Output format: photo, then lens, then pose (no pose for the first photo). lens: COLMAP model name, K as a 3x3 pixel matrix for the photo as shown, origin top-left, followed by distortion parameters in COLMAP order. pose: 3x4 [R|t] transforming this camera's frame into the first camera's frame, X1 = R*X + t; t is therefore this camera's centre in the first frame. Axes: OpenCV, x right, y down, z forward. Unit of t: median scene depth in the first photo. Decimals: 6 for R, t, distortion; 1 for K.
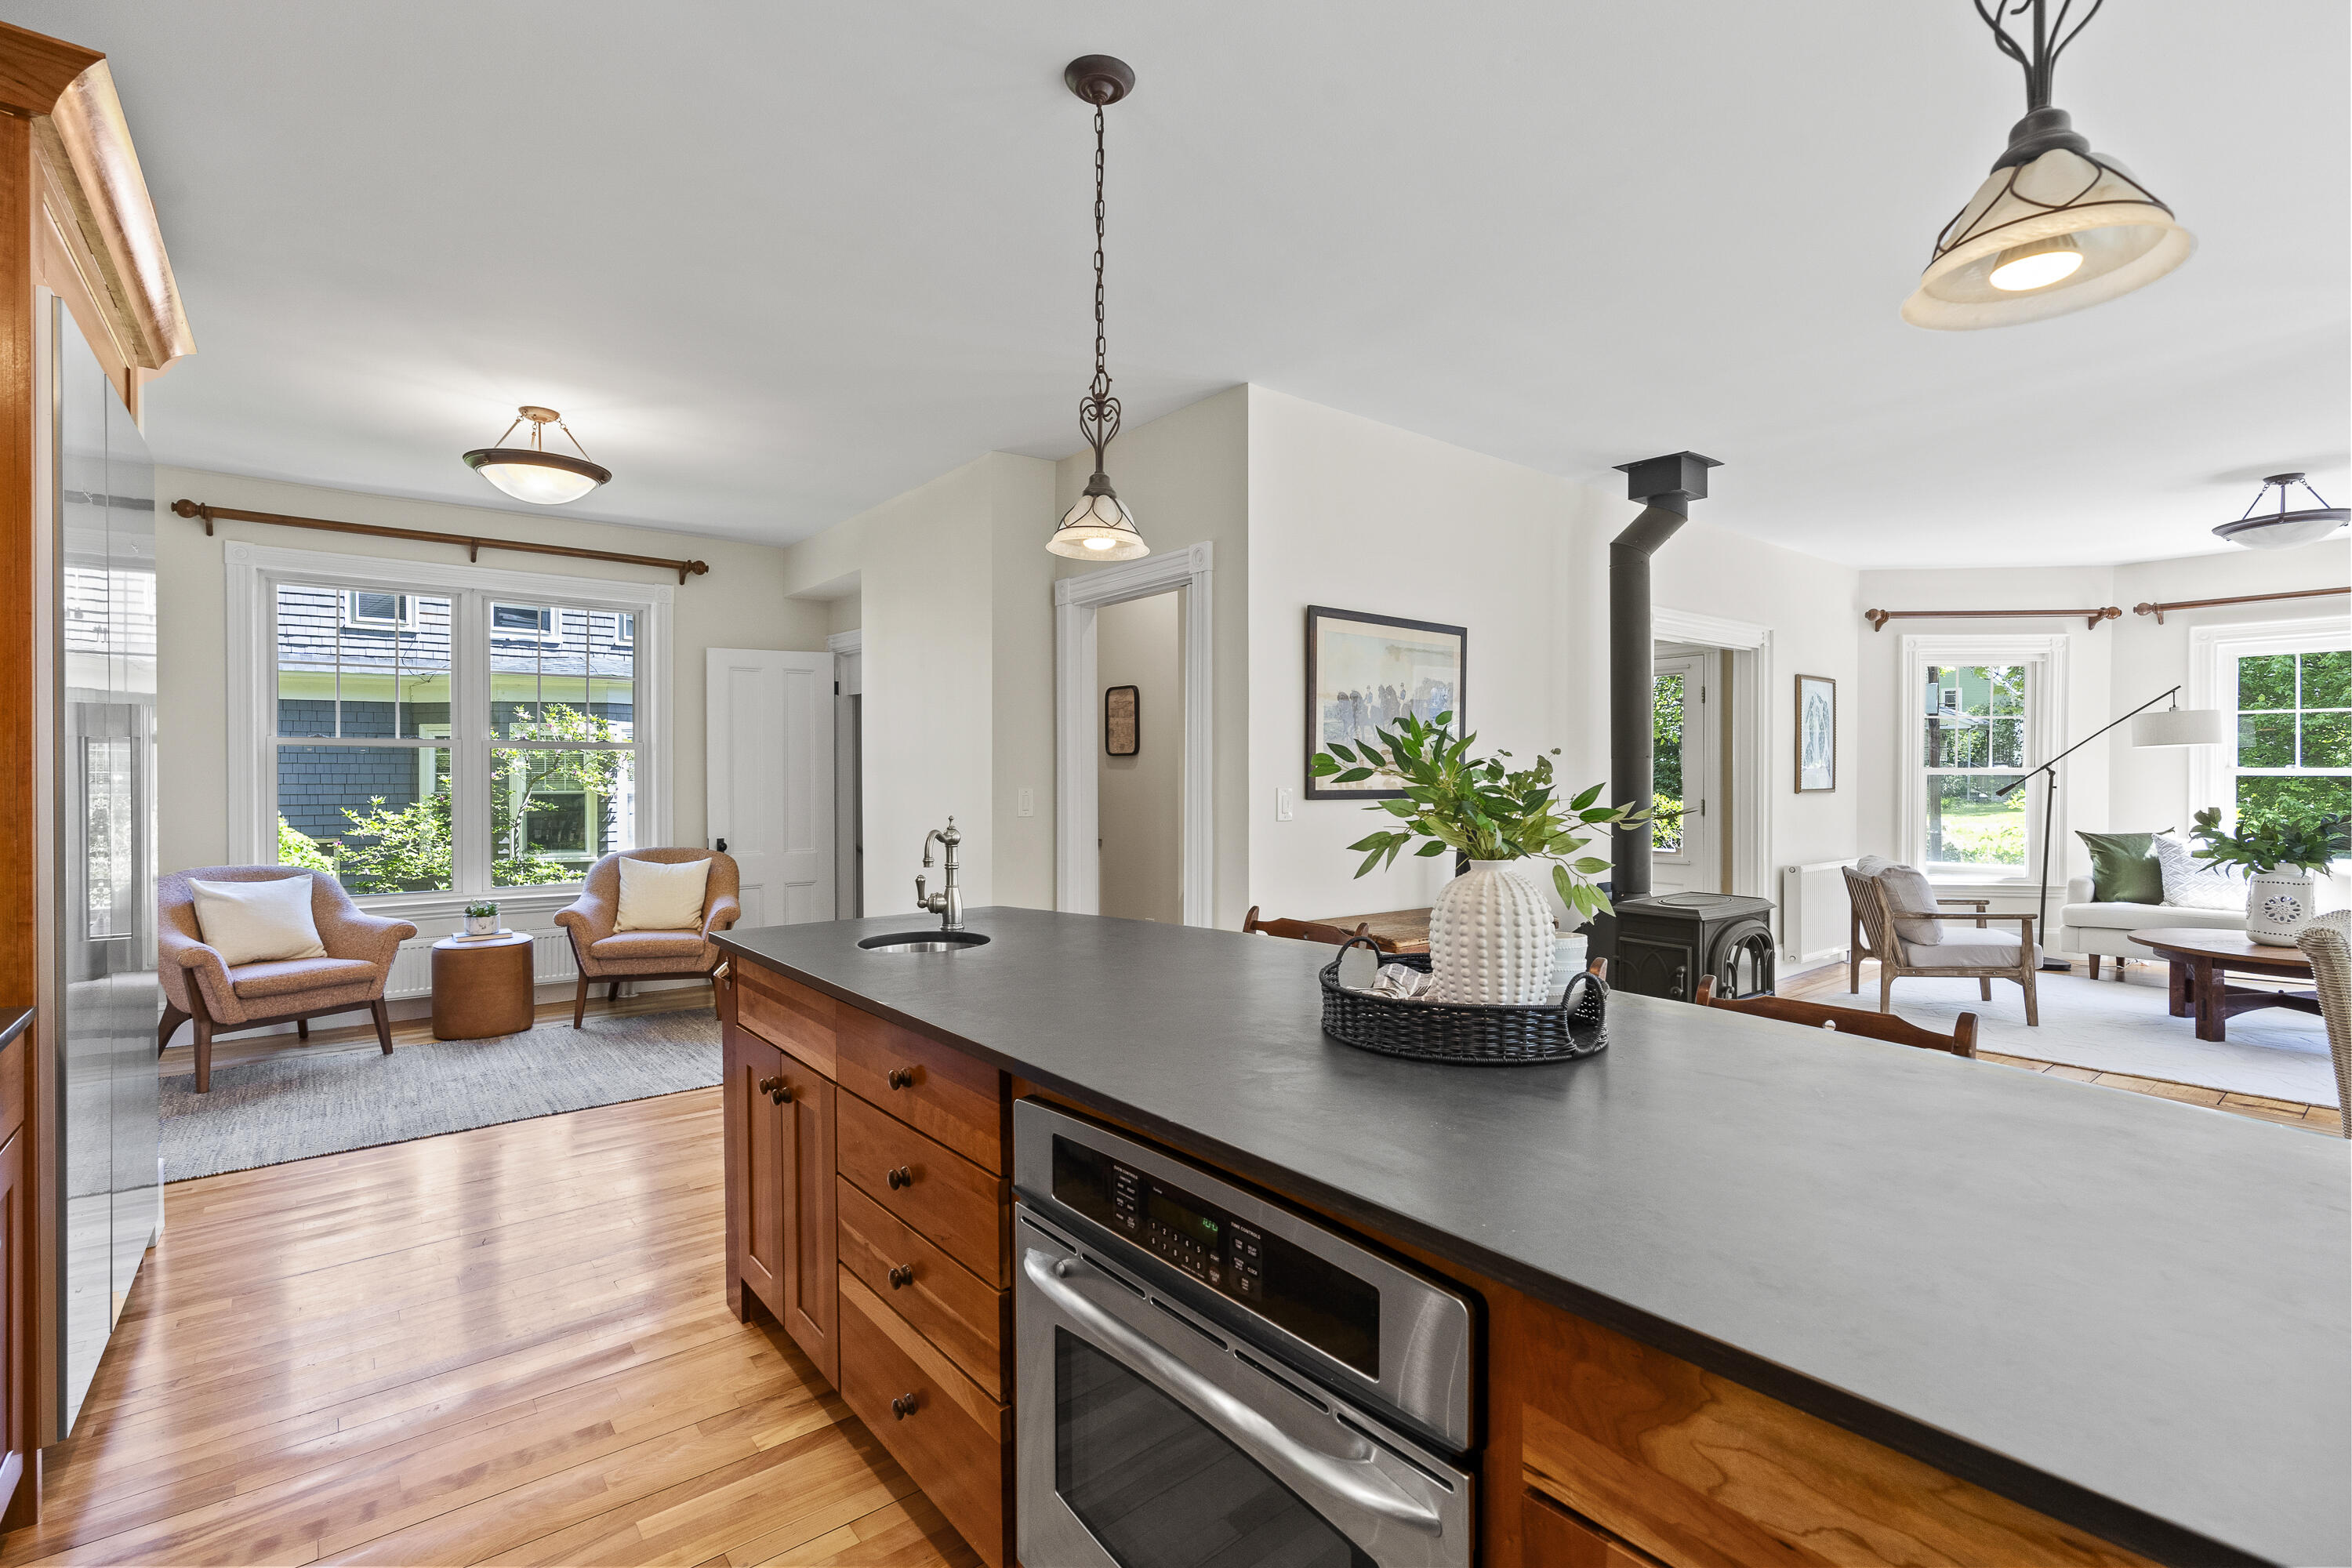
lens RADIAL K [[1082.7, 0, 1181.4], [0, 1082.7, 782.6], [0, 0, 1]] dist [-0.005841, 0.002018]
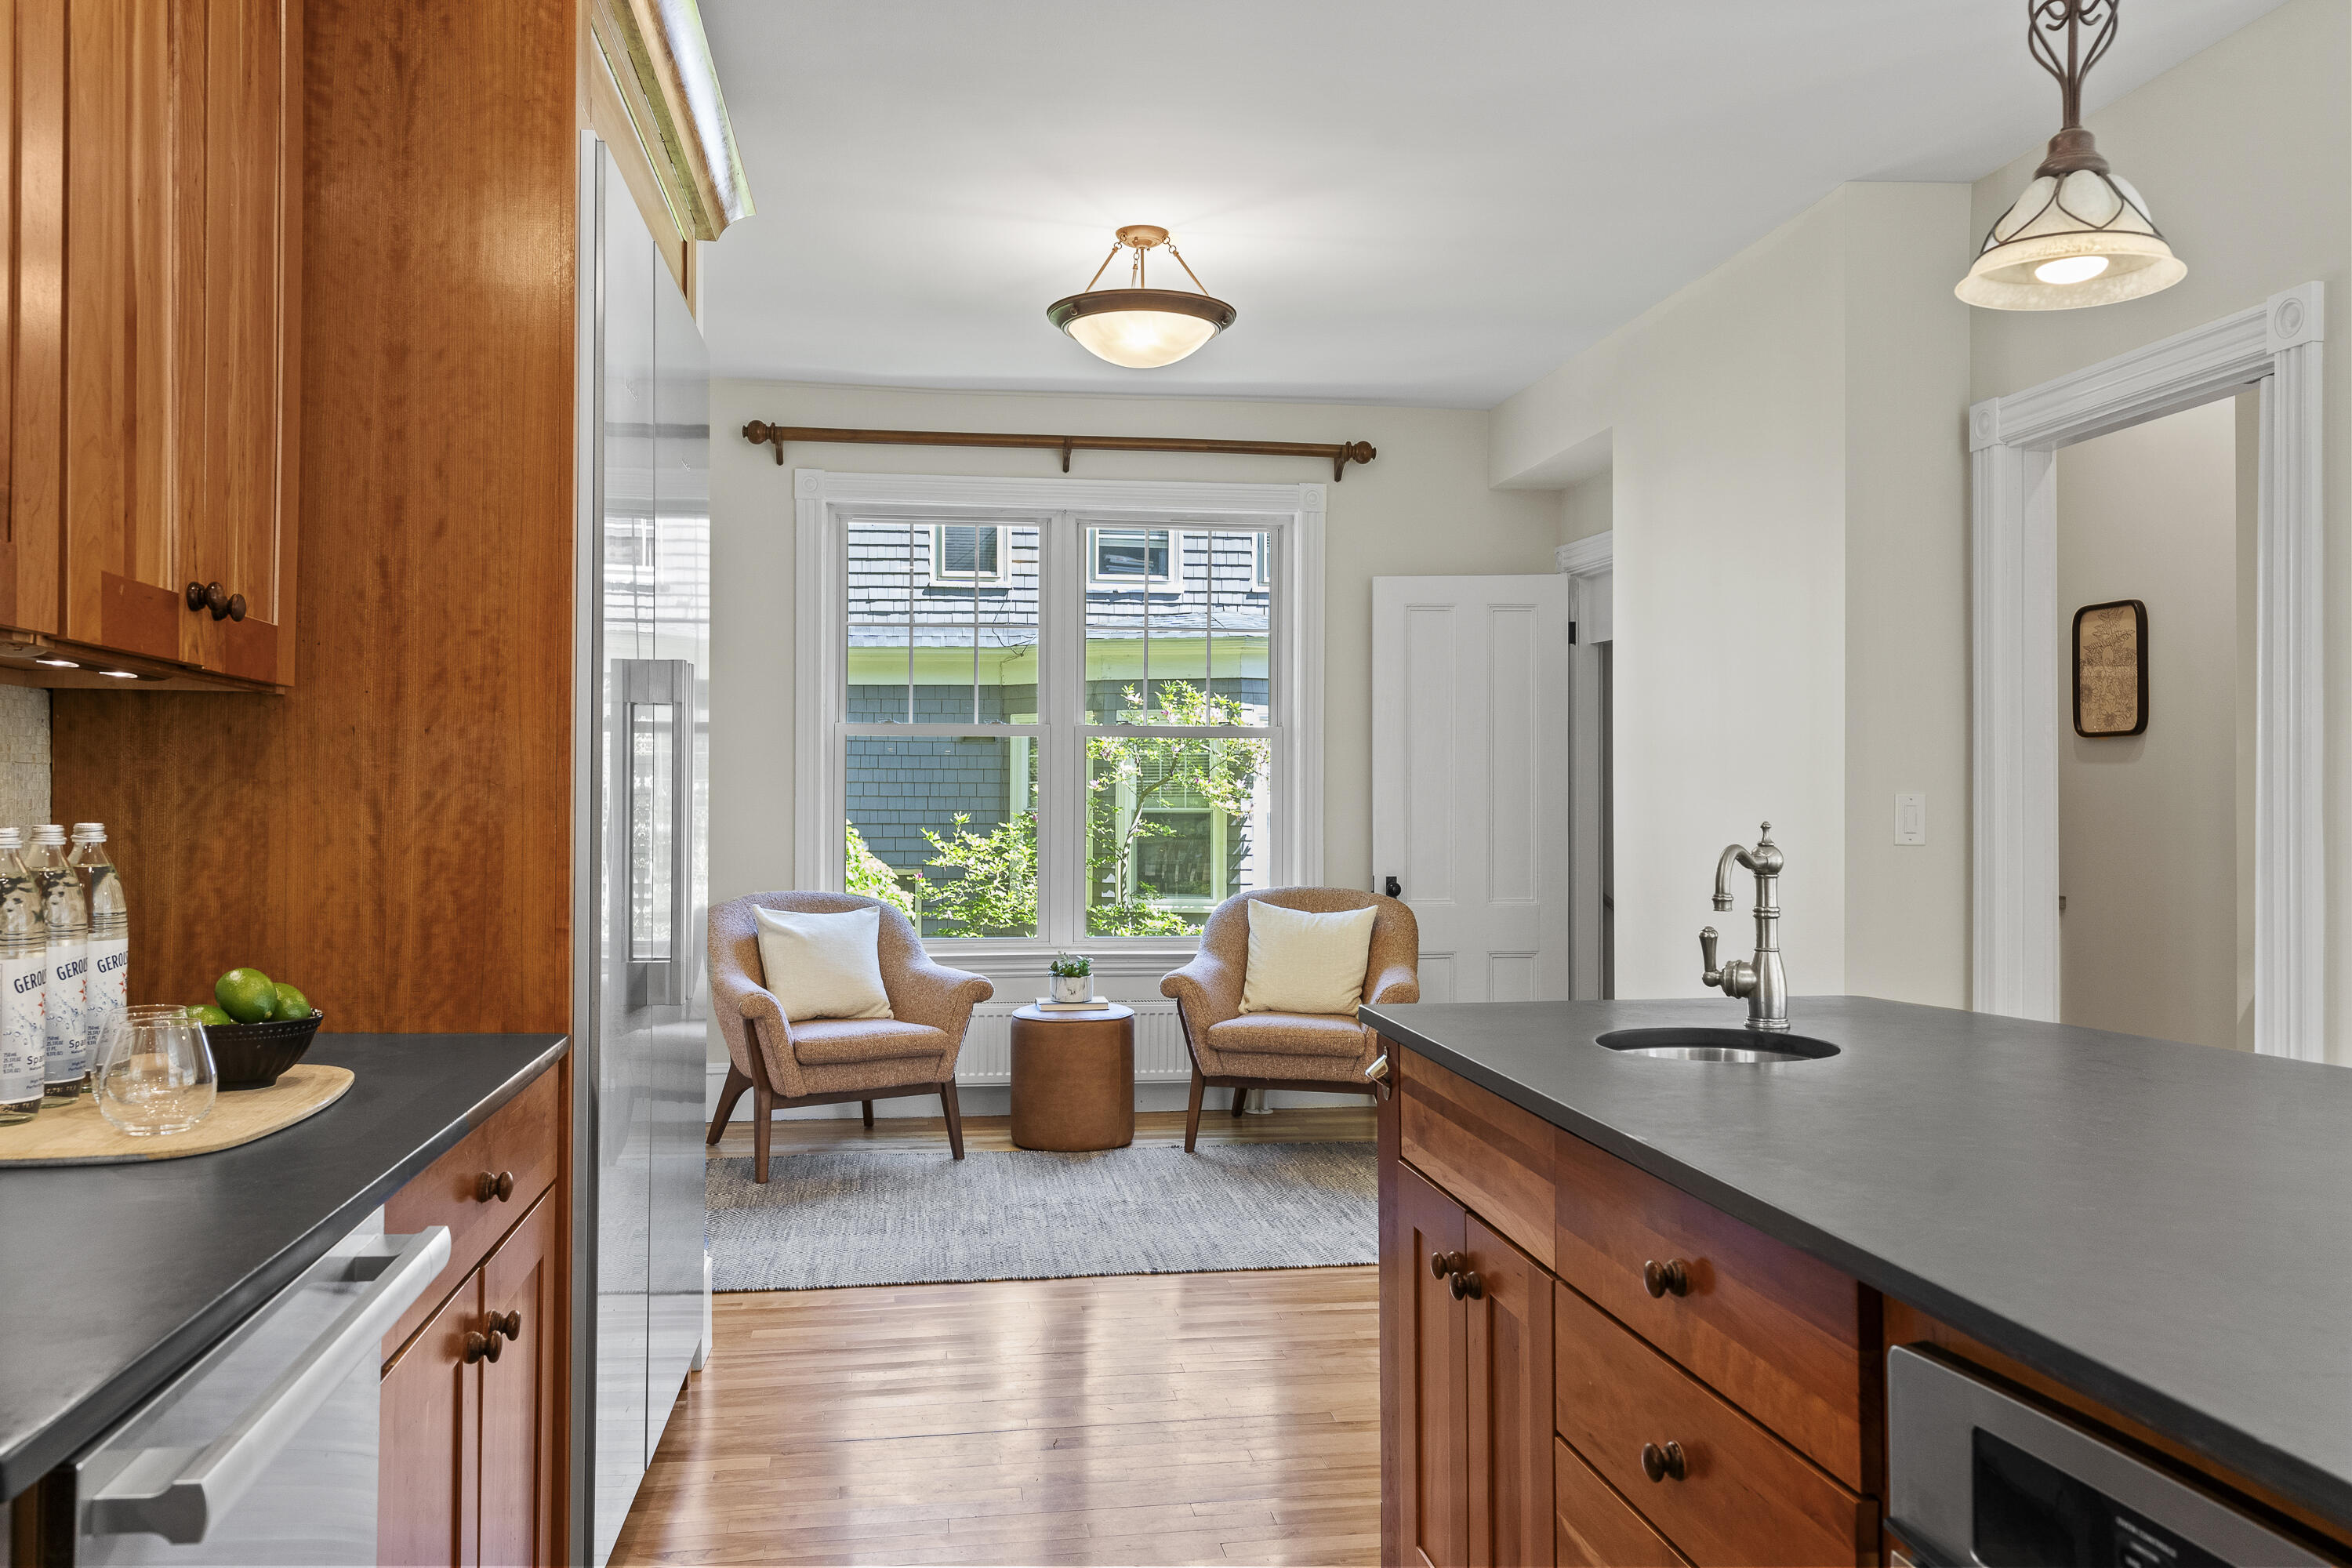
lens RADIAL K [[1803.0, 0, 1159.0], [0, 1803.0, 780.5], [0, 0, 1]] dist [0.002094, 0.005998]
pose [[0.859617, -0.000543, -0.510938, -0.005969], [-0.007005, 0.999893, -0.012848, 0.015098], [0.510891, 0.014623, 0.859521, 0.034939]]
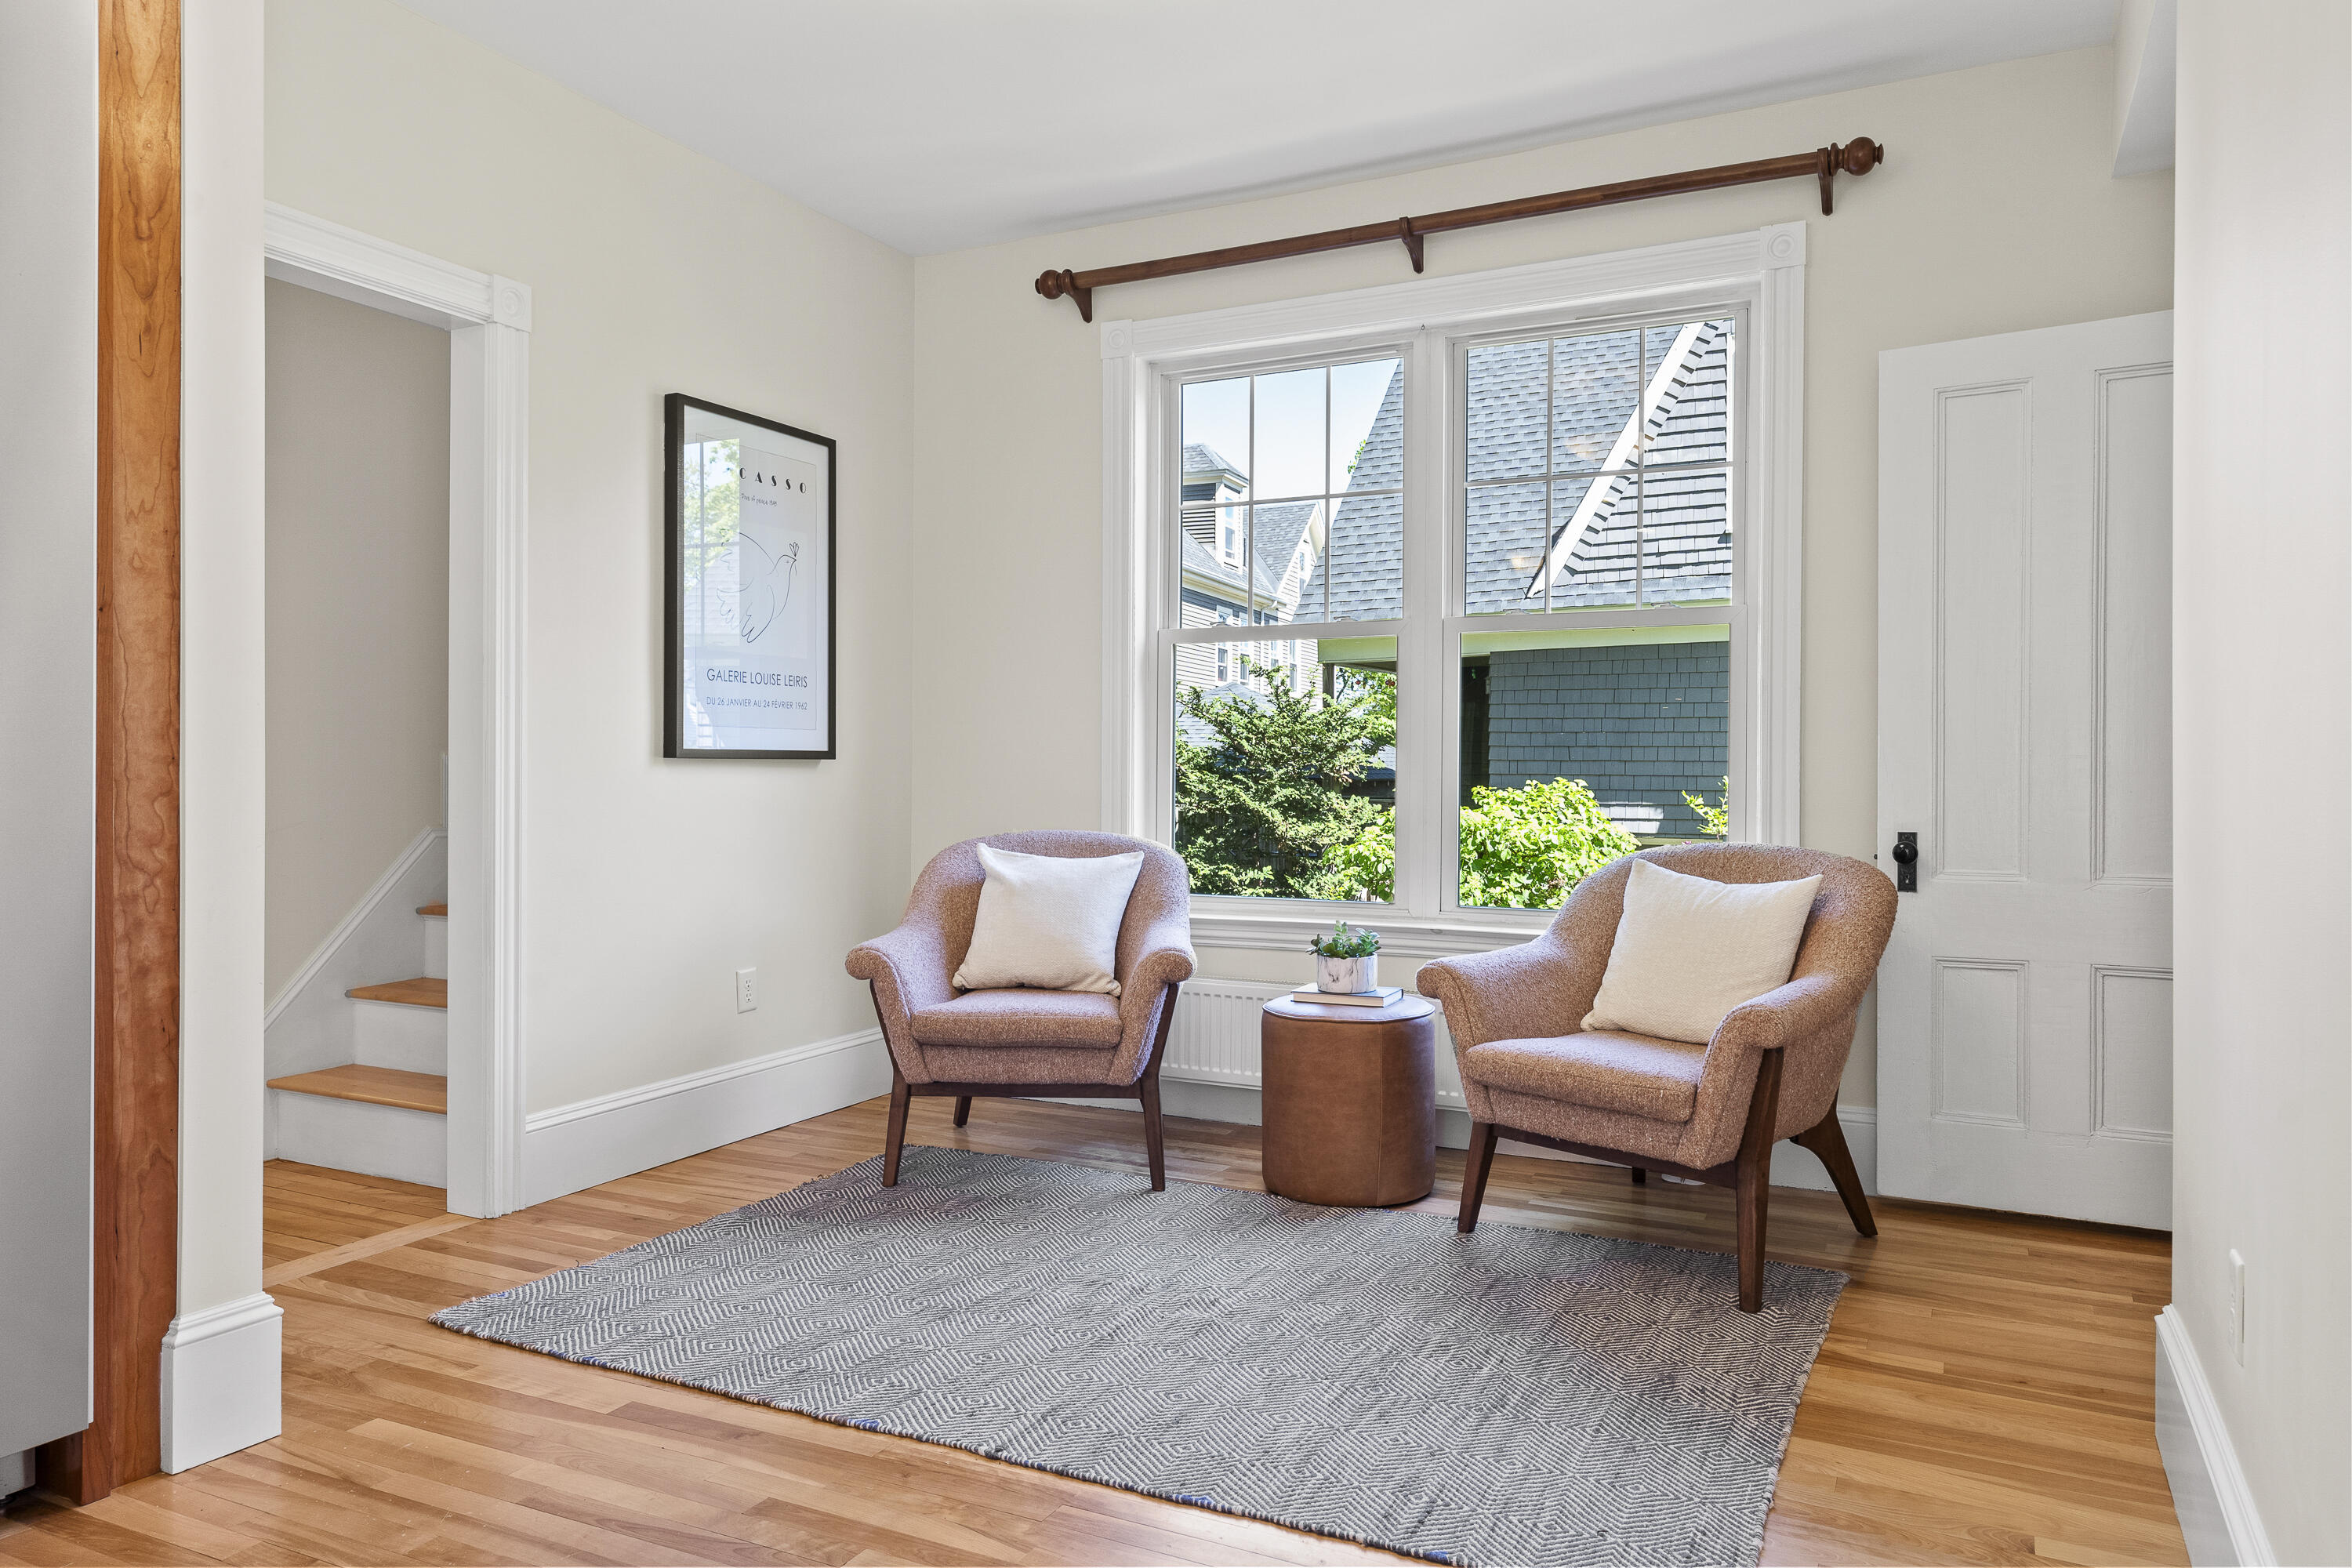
lens RADIAL K [[1557.1, 0, 1180.9], [0, 1557.1, 791.2], [0, 0, 1]] dist [-0.002013, 0.003160]
pose [[0.411379, 0.010684, -0.911402, -0.029609], [-0.012489, 0.999904, 0.006084, 0.055031], [0.911379, 0.008879, 0.411472, 0.795587]]
